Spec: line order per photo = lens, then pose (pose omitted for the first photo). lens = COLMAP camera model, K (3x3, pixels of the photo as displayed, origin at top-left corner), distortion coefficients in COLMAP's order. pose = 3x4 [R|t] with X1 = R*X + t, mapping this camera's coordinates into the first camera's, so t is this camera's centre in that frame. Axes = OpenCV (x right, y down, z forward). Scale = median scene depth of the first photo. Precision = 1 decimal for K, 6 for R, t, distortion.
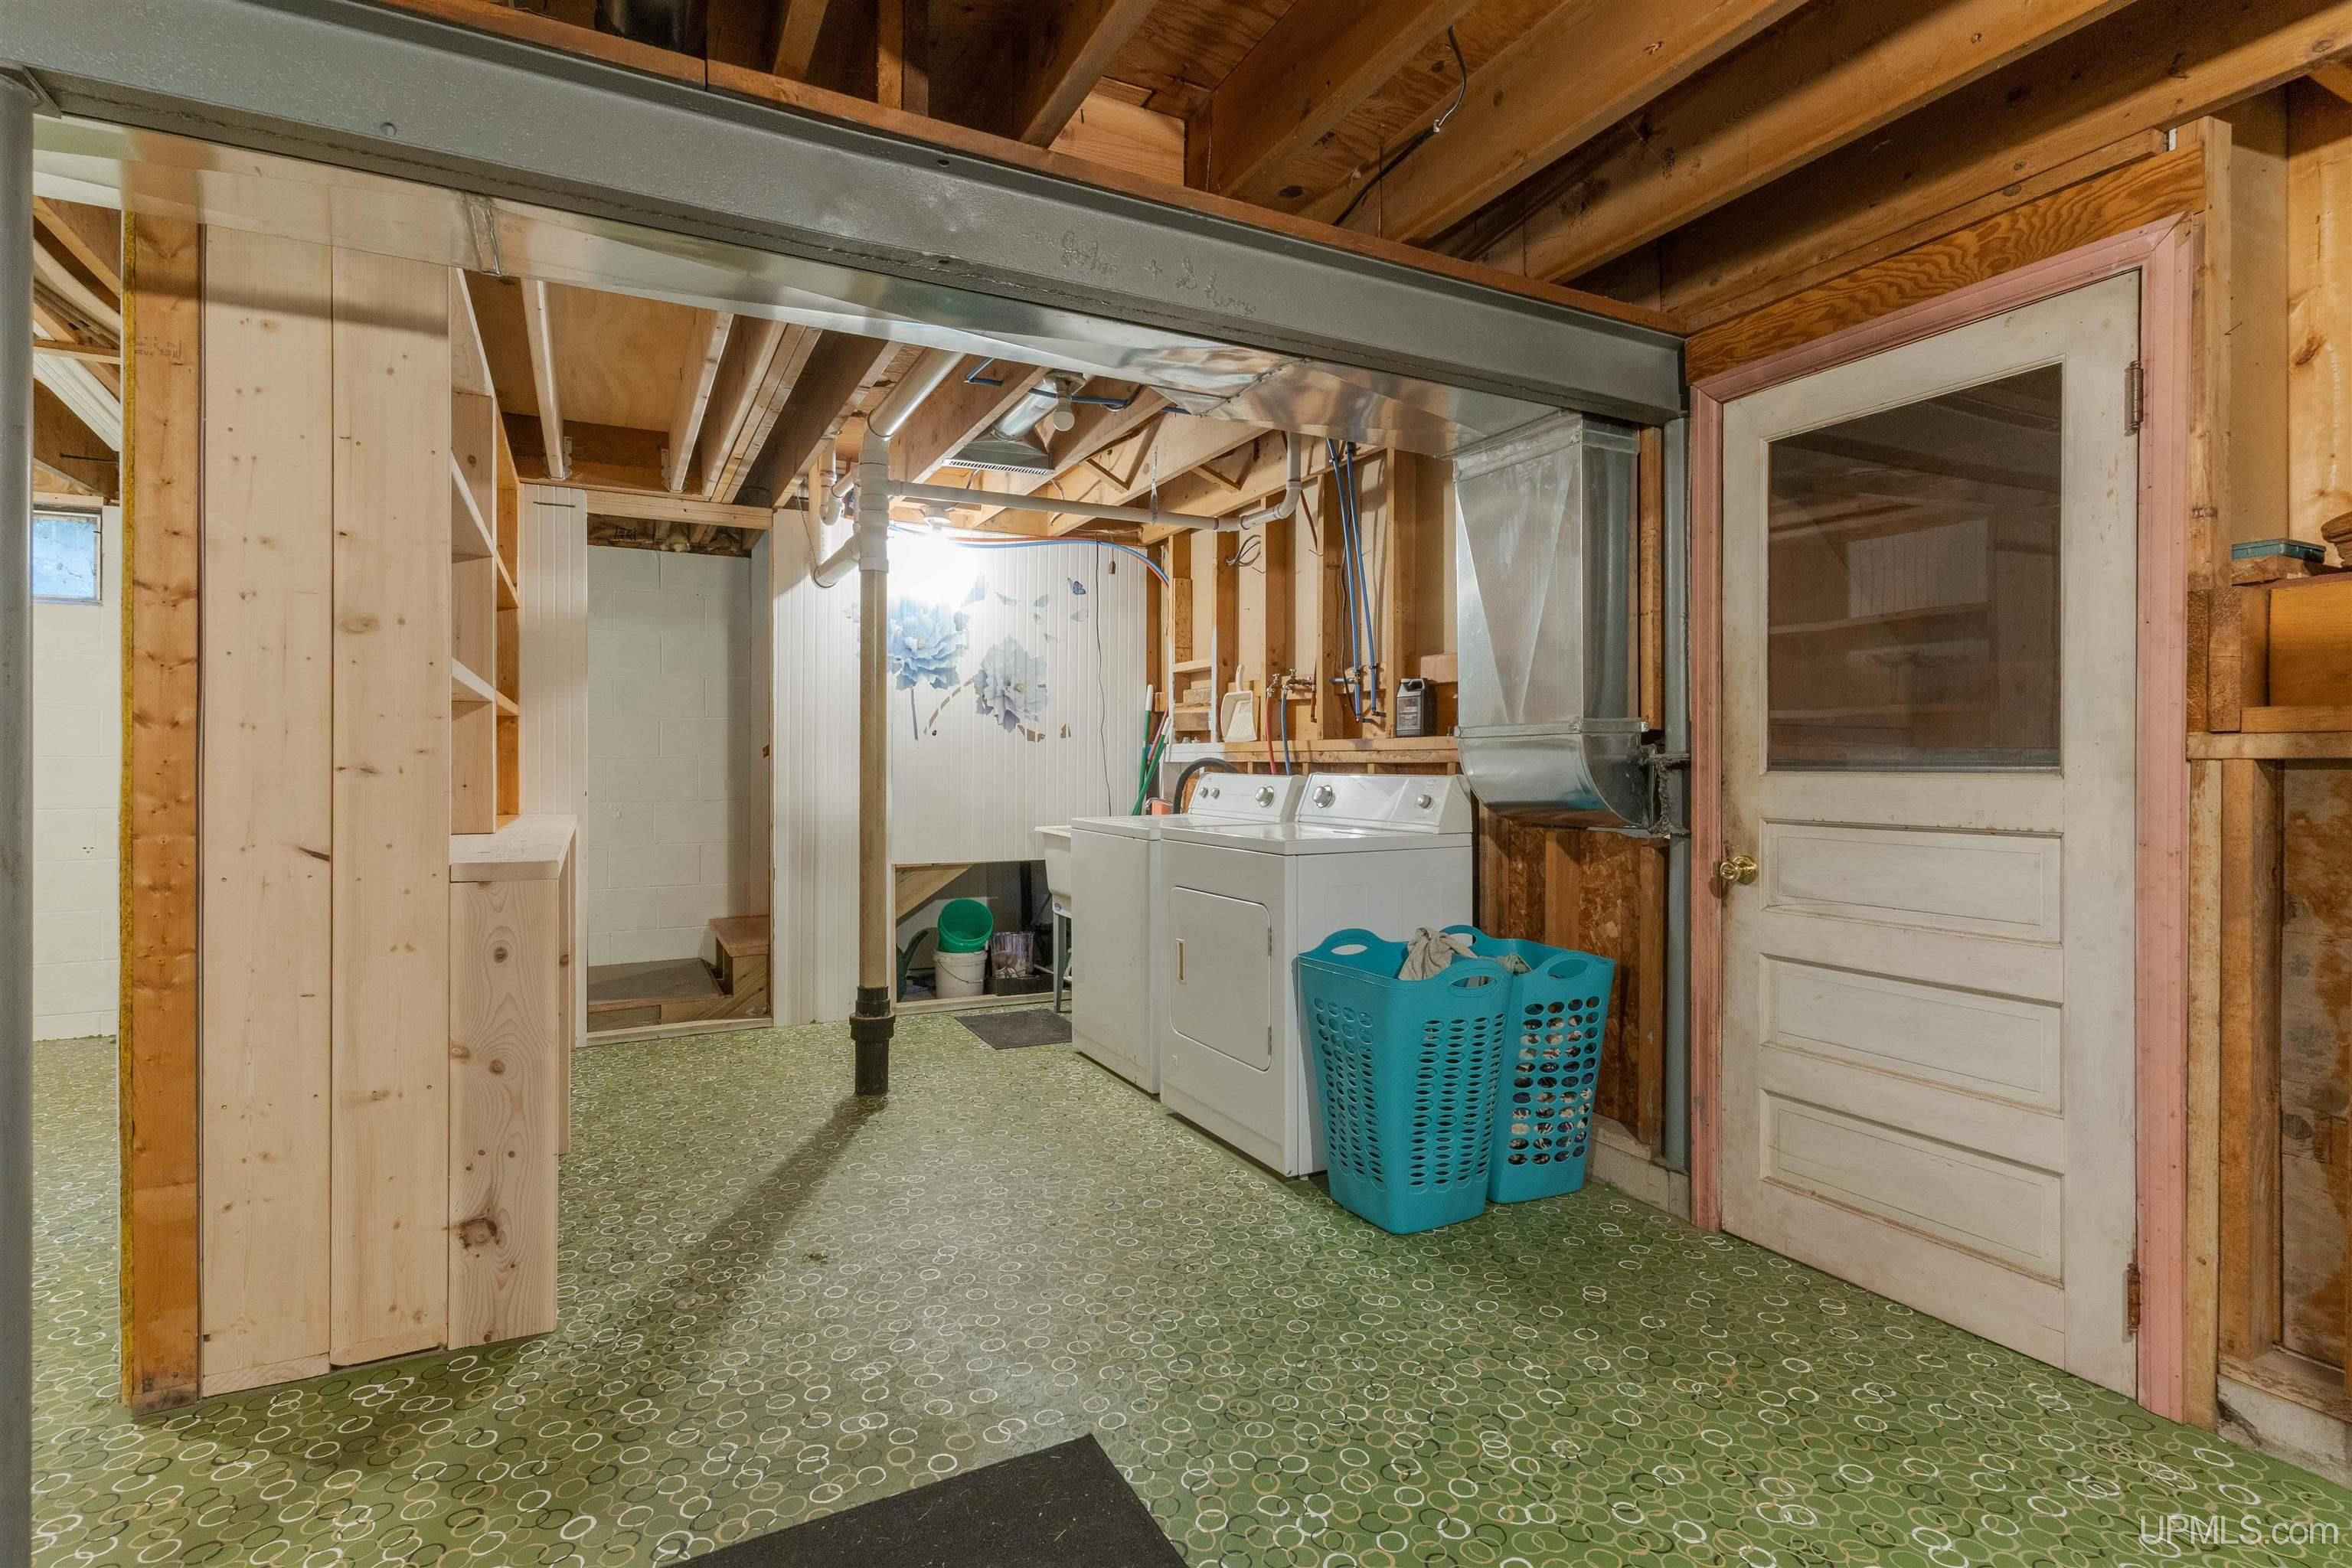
lens RADIAL K [[1121.3, 0, 1173.5], [0, 1121.3, 770.5], [0, 0, 1]] dist [0.000805, -0.000115]
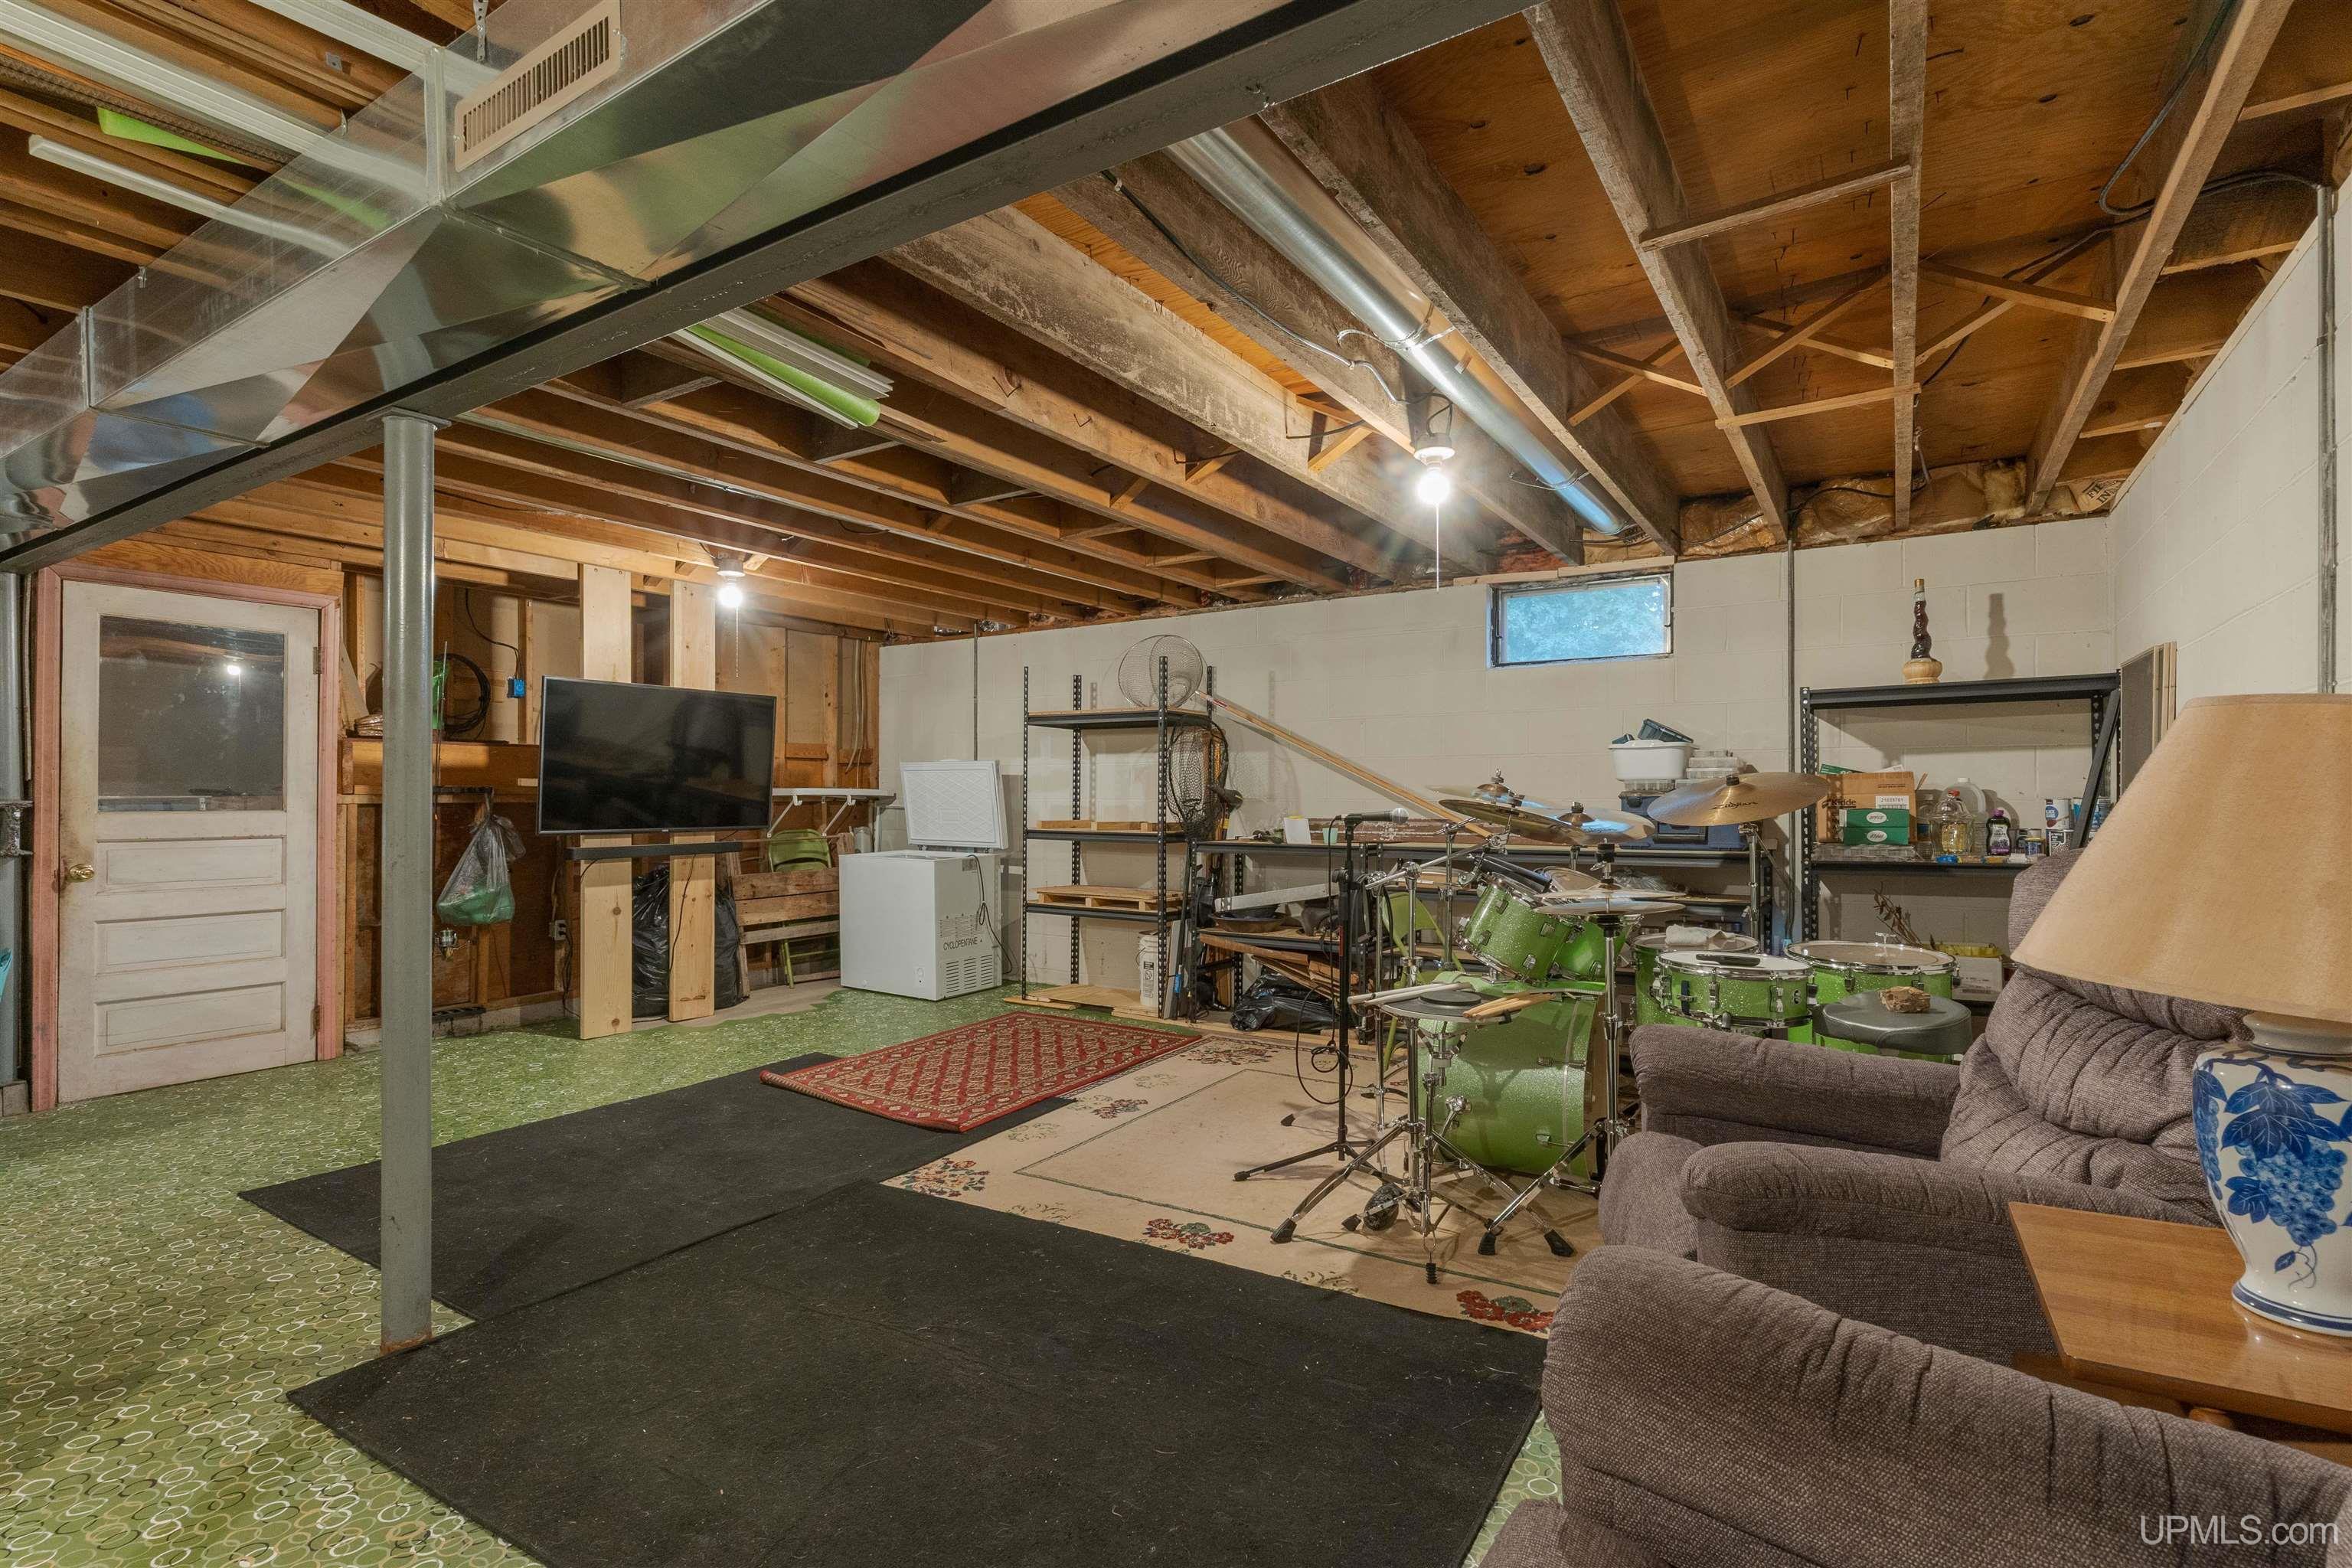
lens RADIAL K [[1142.6, 0, 1193.7], [0, 1142.6, 785.0], [0, 0, 1]] dist [0.001617, -0.000489]
pose [[-0.509936, 0.007732, 0.860177, -2.229114], [0.004316, 0.999970, -0.006430, -0.026399], [-0.860201, 0.000433, -0.509955, 0.586415]]
